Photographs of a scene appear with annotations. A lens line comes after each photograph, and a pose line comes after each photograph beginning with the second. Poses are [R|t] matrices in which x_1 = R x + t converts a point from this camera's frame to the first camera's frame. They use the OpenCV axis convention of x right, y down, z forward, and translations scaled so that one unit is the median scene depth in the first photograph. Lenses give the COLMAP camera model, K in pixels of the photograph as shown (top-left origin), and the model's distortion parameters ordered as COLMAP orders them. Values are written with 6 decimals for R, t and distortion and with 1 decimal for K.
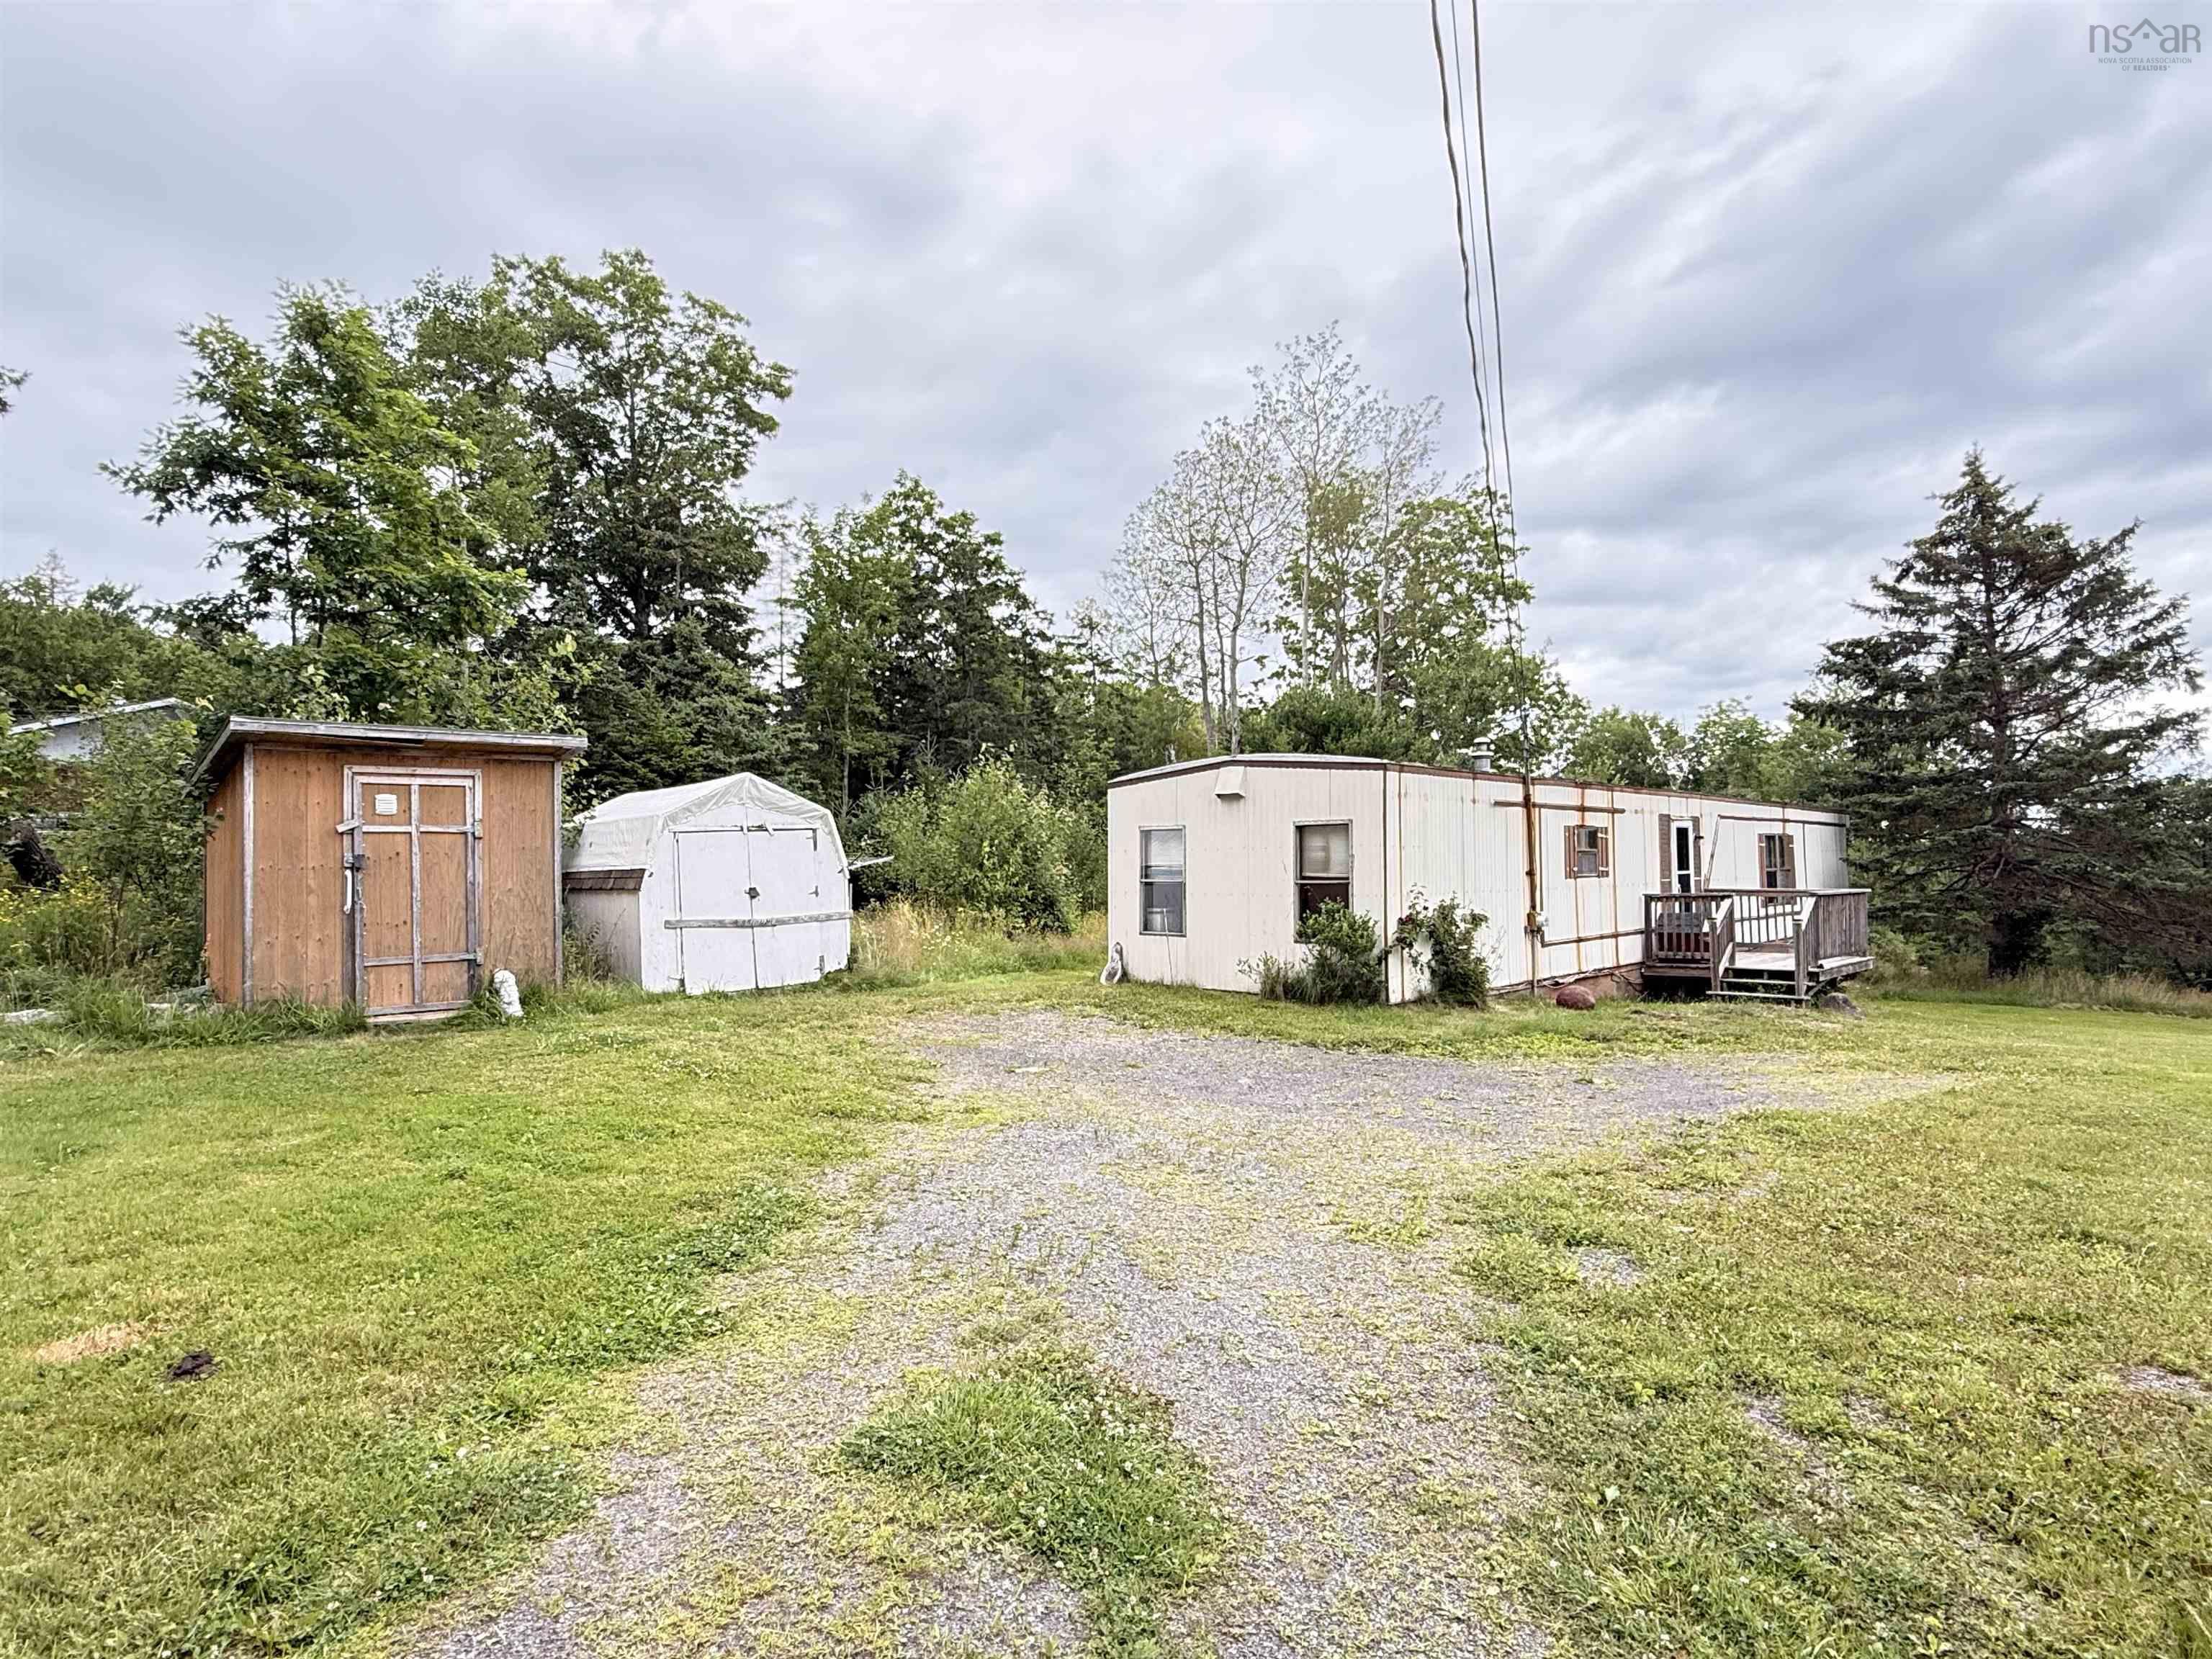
lens RADIAL K [[1210.6, 0, 1103.7], [0, 1210.6, 845.3], [0, 0, 1]] dist [-0.007938, -0.000171]
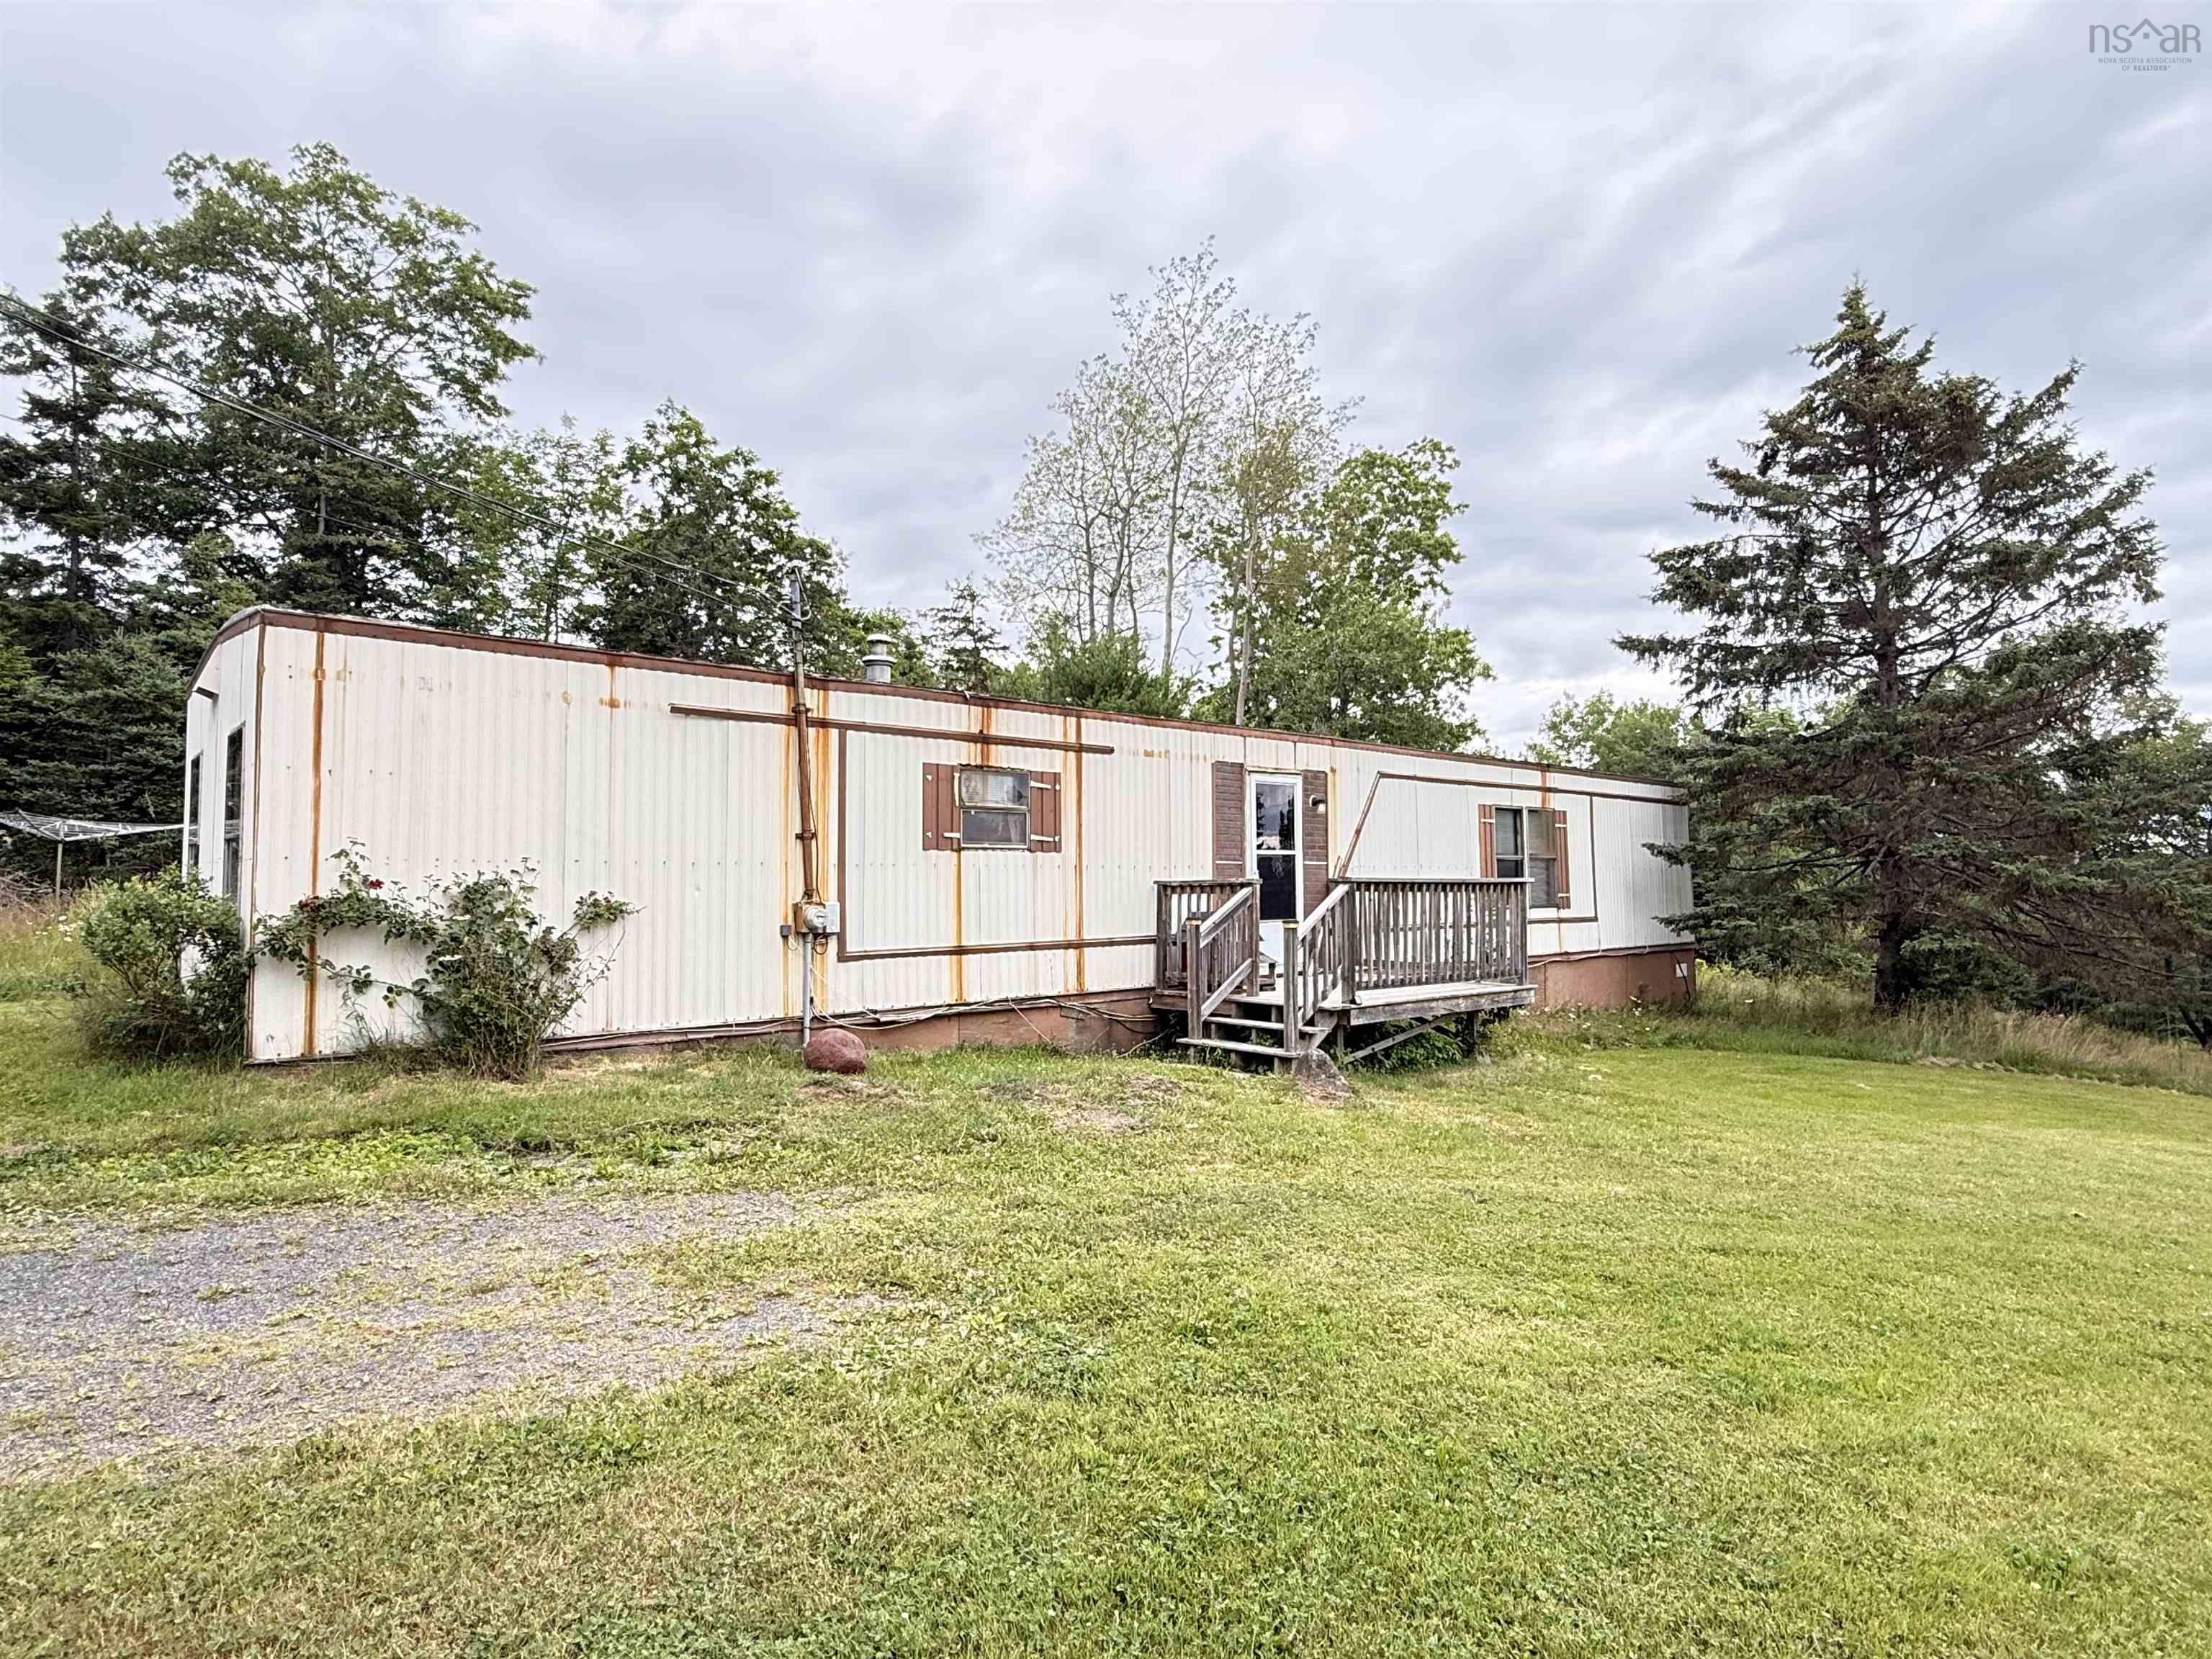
lens RADIAL K [[1210.6, 0, 1098.2], [0, 1210.6, 837.6], [0, 0, 1]] dist [-0.007938, -0.000171]
pose [[0.997505, 0.004952, -0.070421, 0.338691], [-0.006175, 0.999834, -0.017165, 0.020826], [0.070324, 0.017557, 0.997370, 0.264507]]
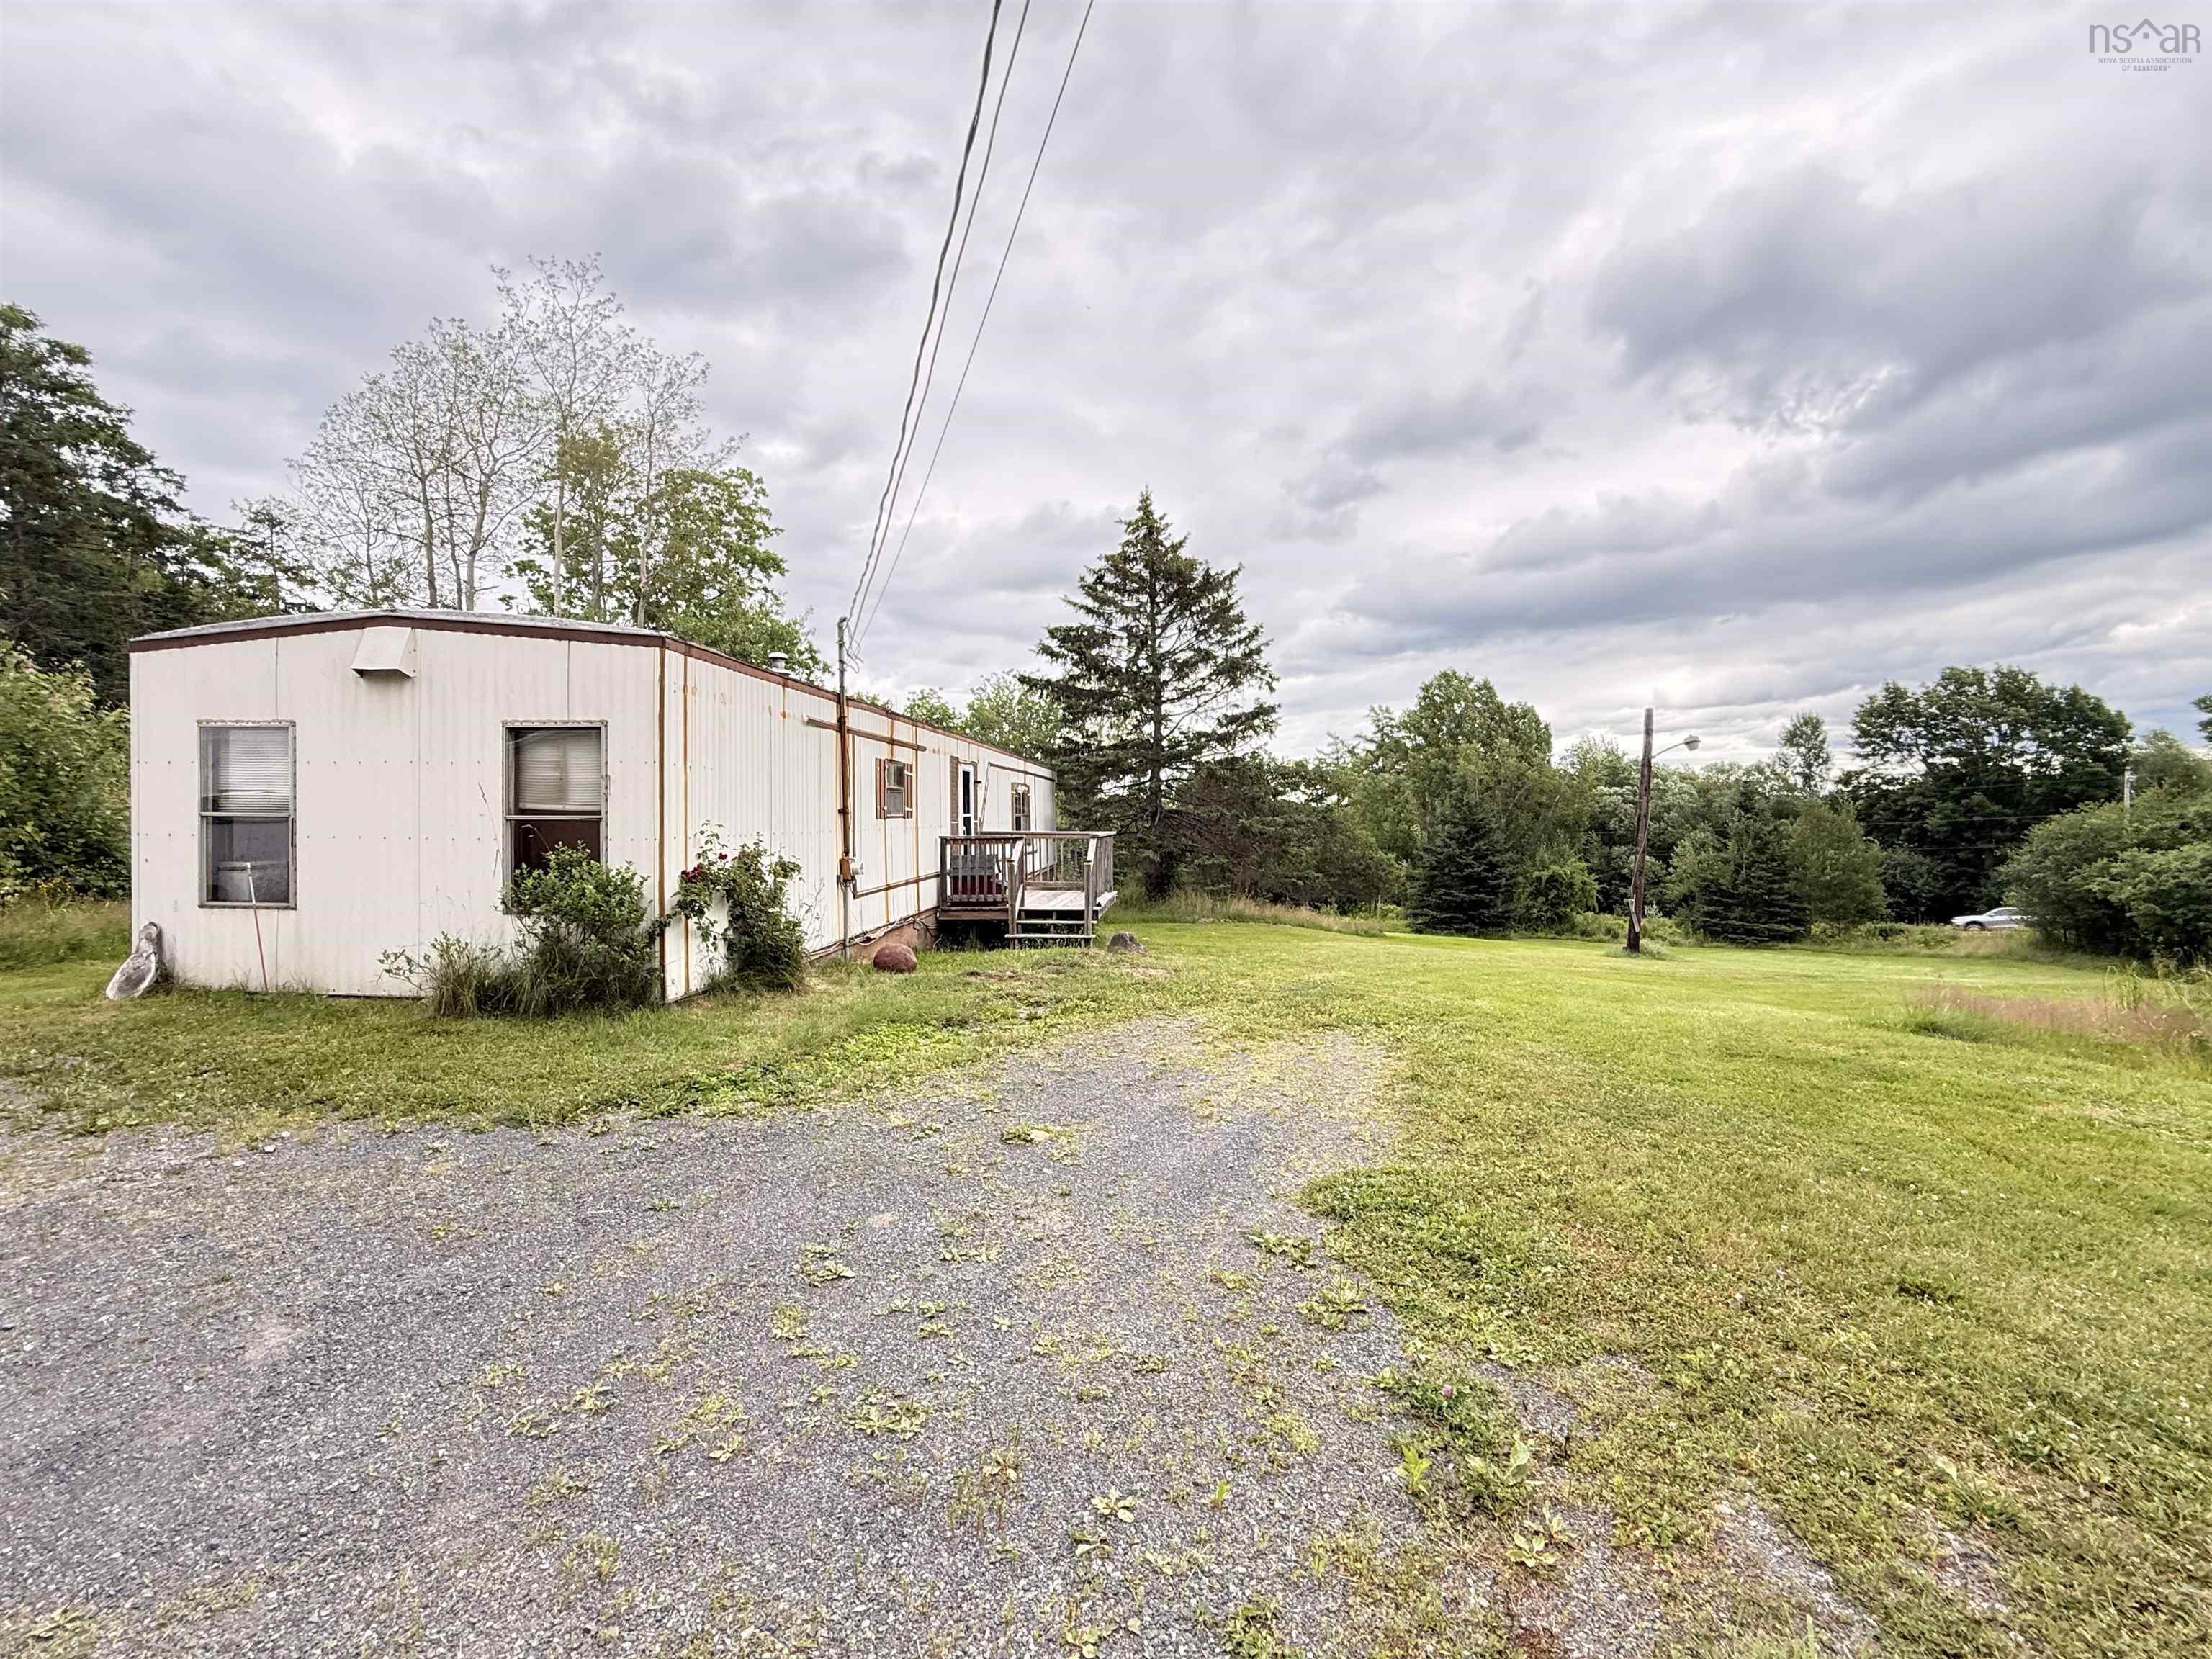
lens RADIAL K [[946.9, 0, 1106.9], [0, 946.9, 851.2], [0, 0, 1]] dist [-0.002721, 0.000452]
pose [[0.773998, -0.010556, 0.633100, 0.050712], [-0.025138, 0.998560, 0.047382, 0.009438], [-0.632689, -0.052589, 0.772618, 0.239699]]
